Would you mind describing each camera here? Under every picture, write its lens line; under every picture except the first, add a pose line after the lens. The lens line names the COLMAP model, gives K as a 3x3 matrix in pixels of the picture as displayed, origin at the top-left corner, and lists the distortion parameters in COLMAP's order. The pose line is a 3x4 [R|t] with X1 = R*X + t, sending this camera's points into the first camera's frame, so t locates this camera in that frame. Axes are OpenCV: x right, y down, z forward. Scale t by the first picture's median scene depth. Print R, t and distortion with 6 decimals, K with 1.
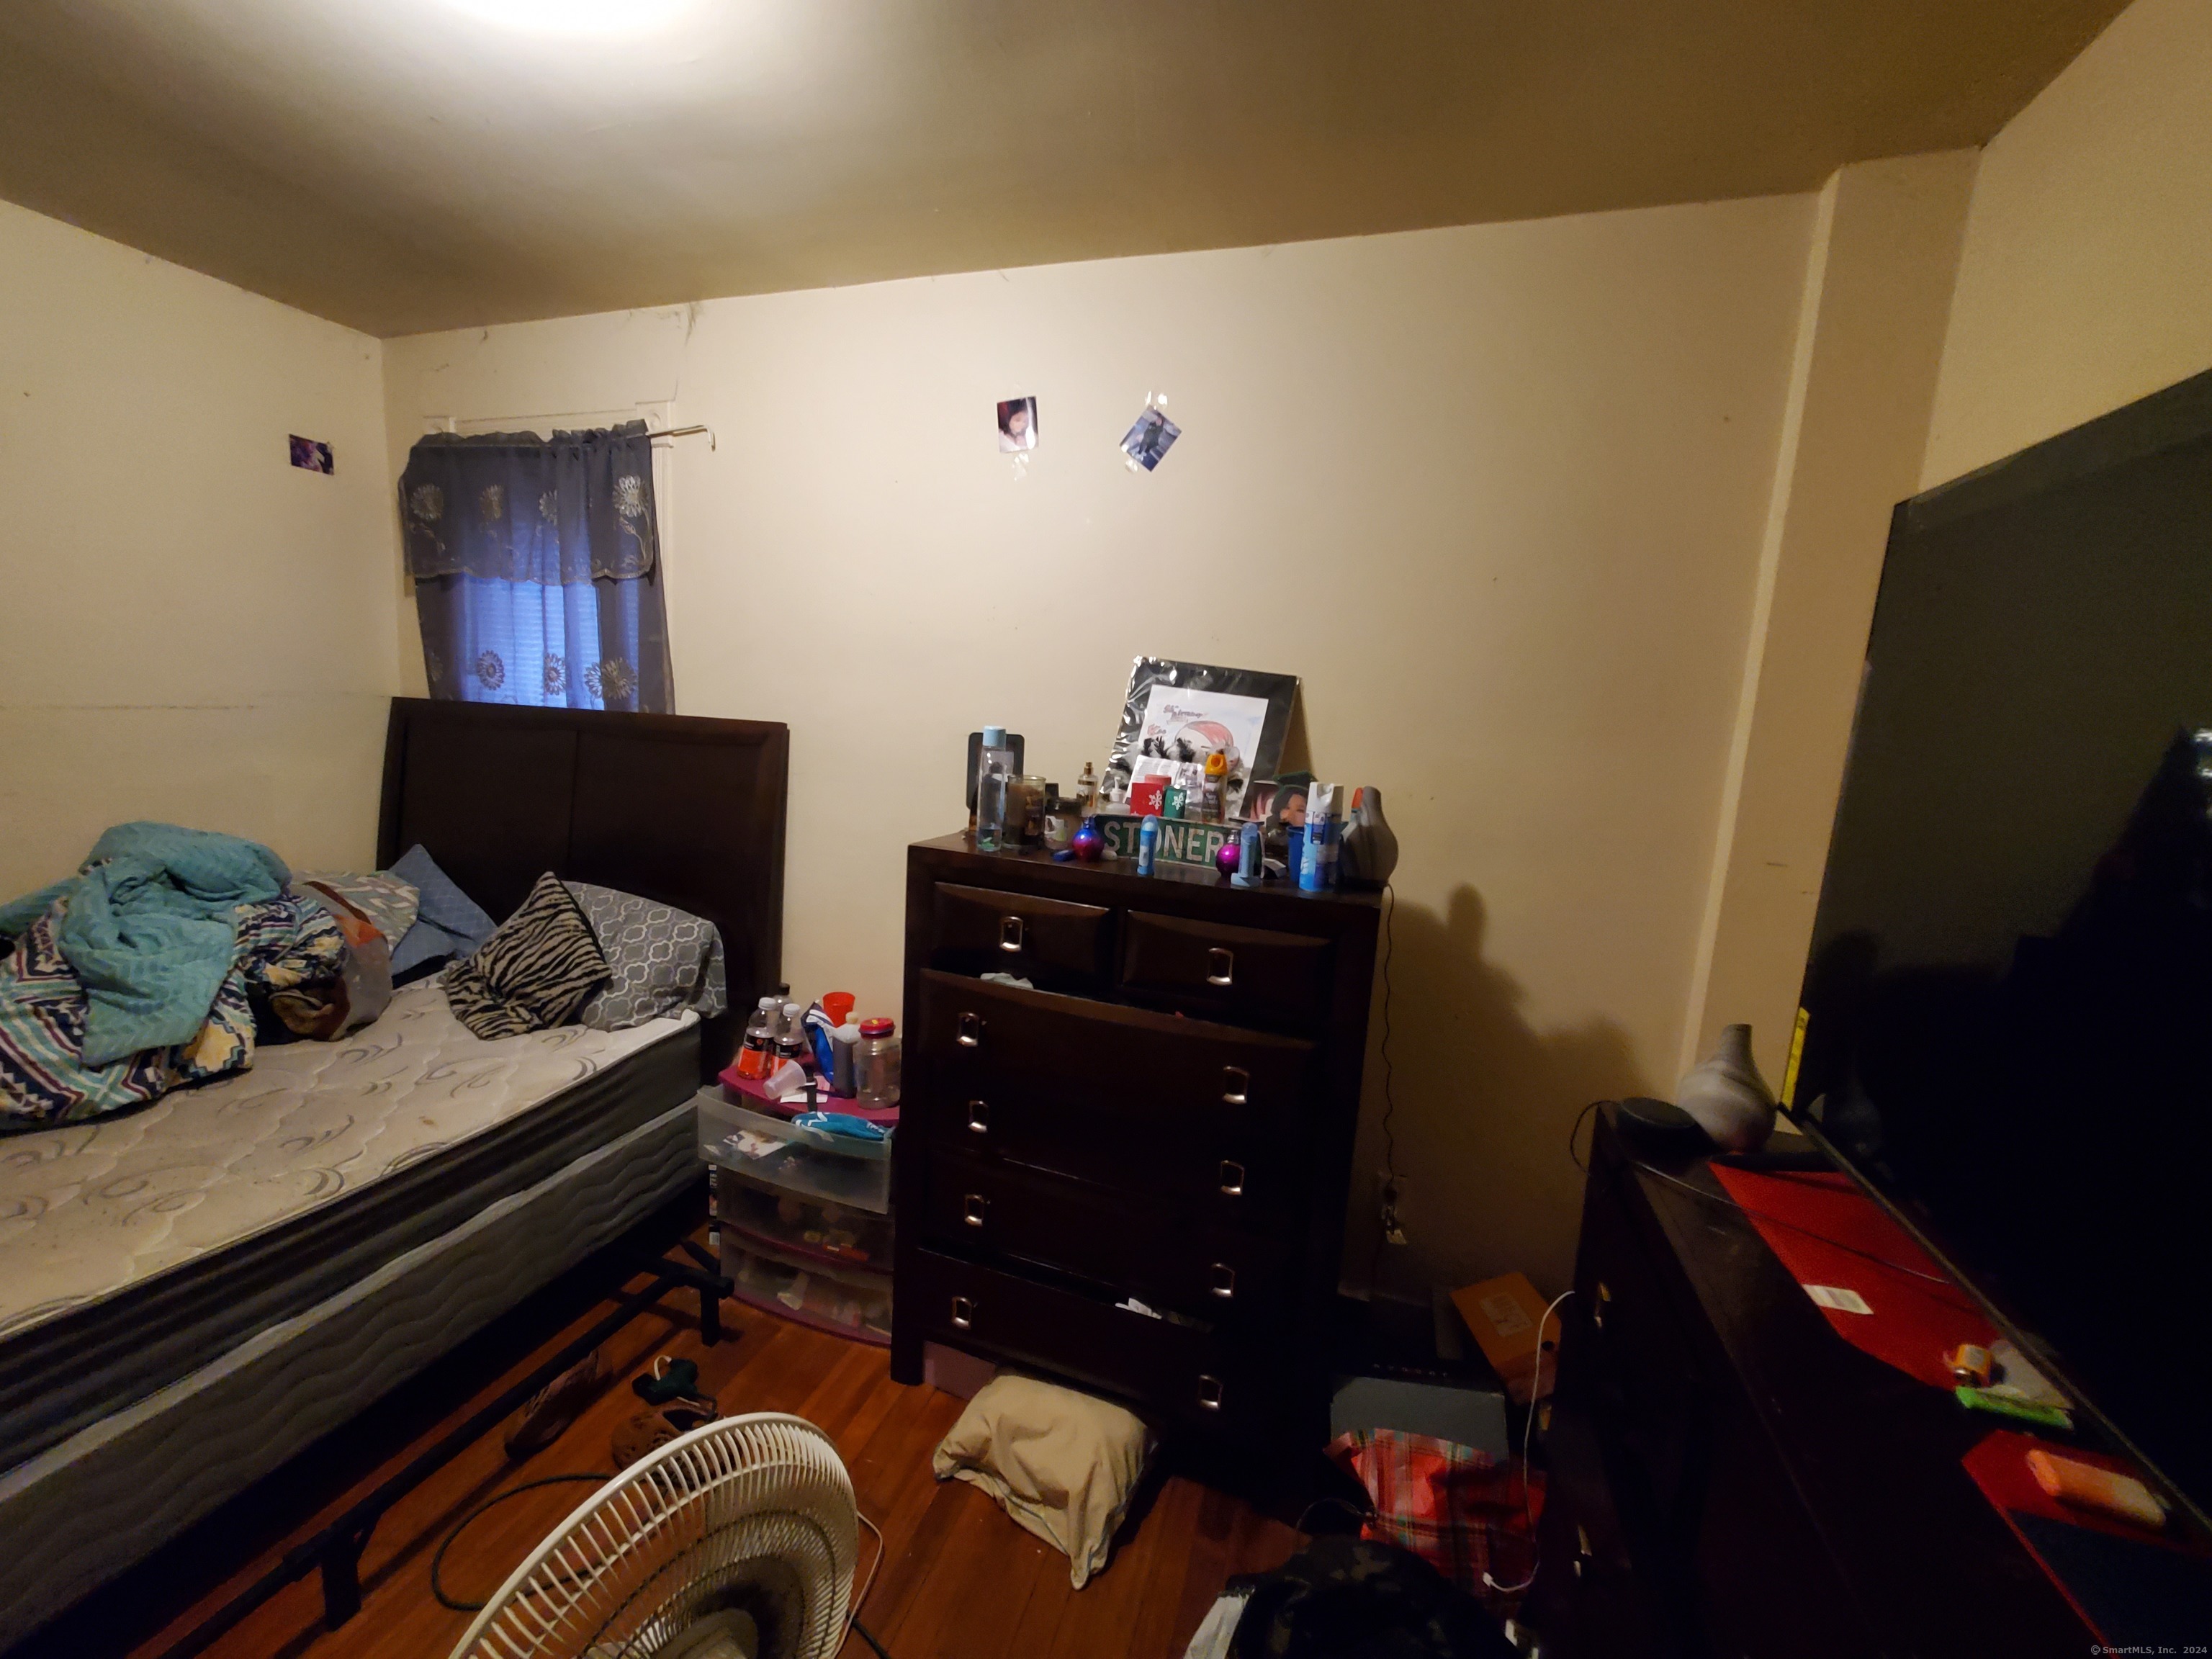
lens RADIAL K [[892.3, 0, 1106.0], [0, 892.3, 829.5], [0, 0, 1]] dist [0.000559, -0.000023]
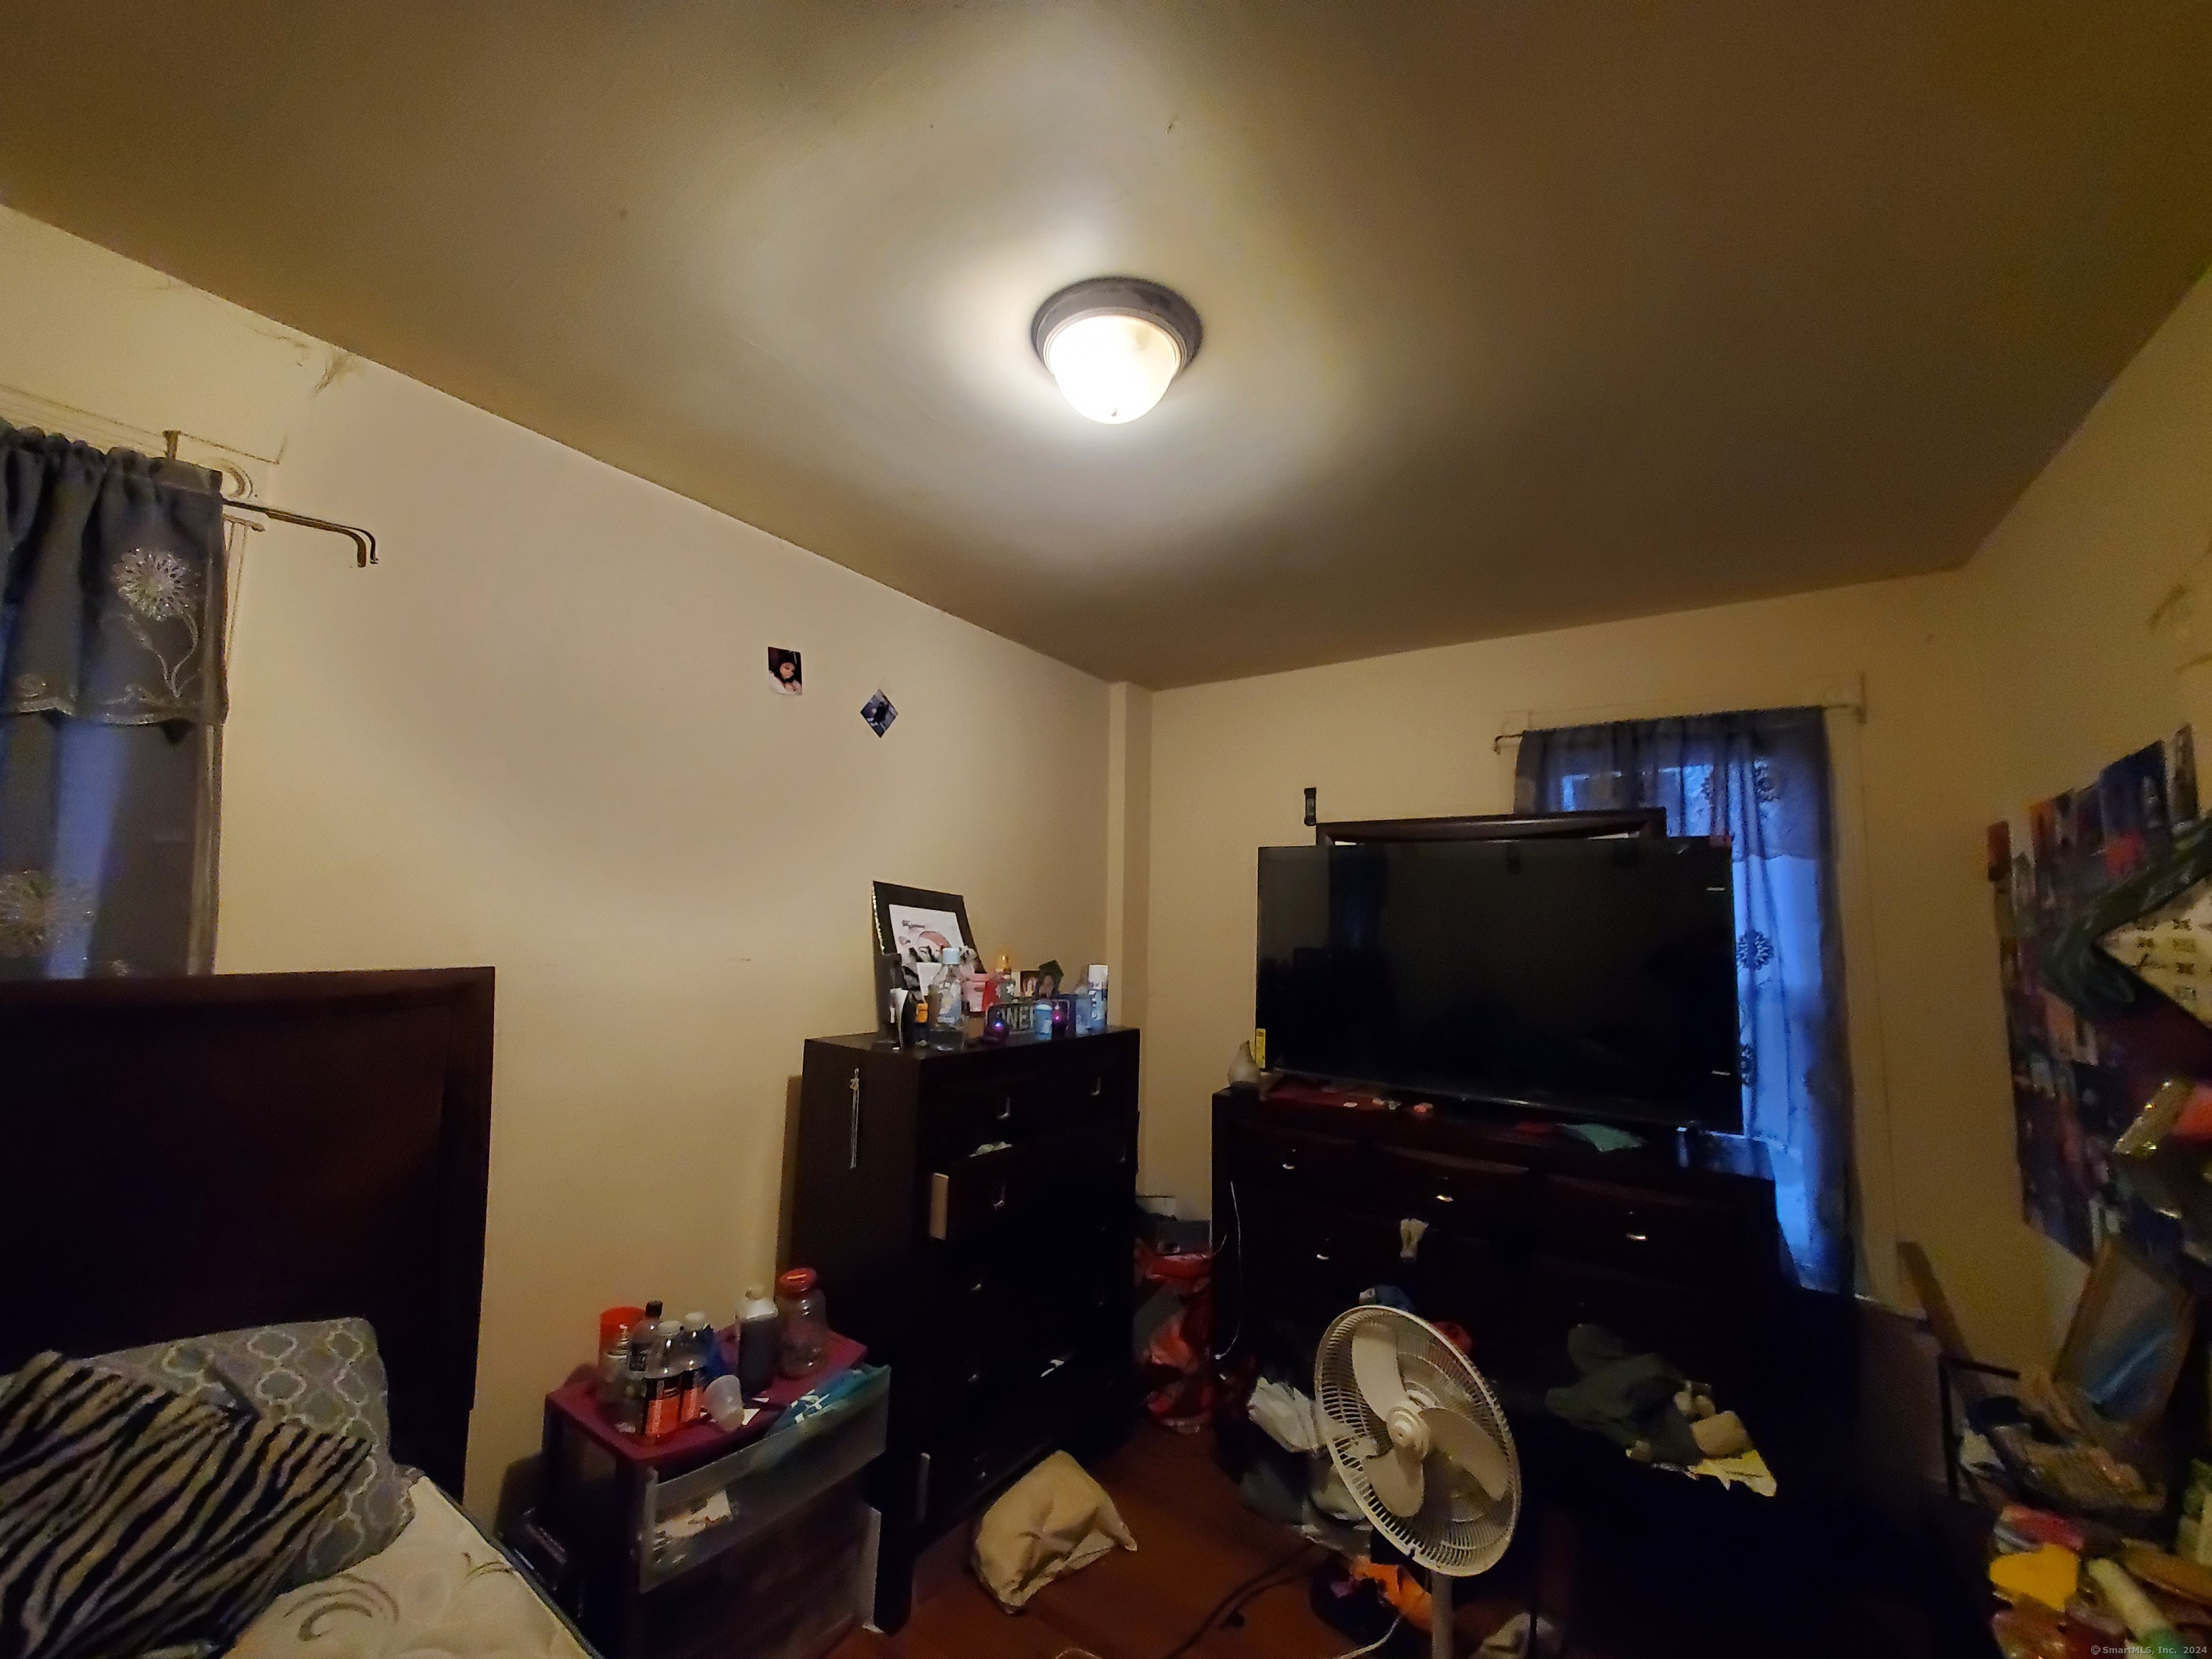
lens RADIAL K [[876.8, 0, 1106.0], [0, 876.8, 829.5], [0, 0, 1]] dist [-0.001710, 0.000037]
pose [[0.262252, 0.047227, 0.963843, -1.055271], [0.123526, 0.988942, -0.082067, -0.127789], [-0.957061, 0.140582, 0.253519, 0.387659]]
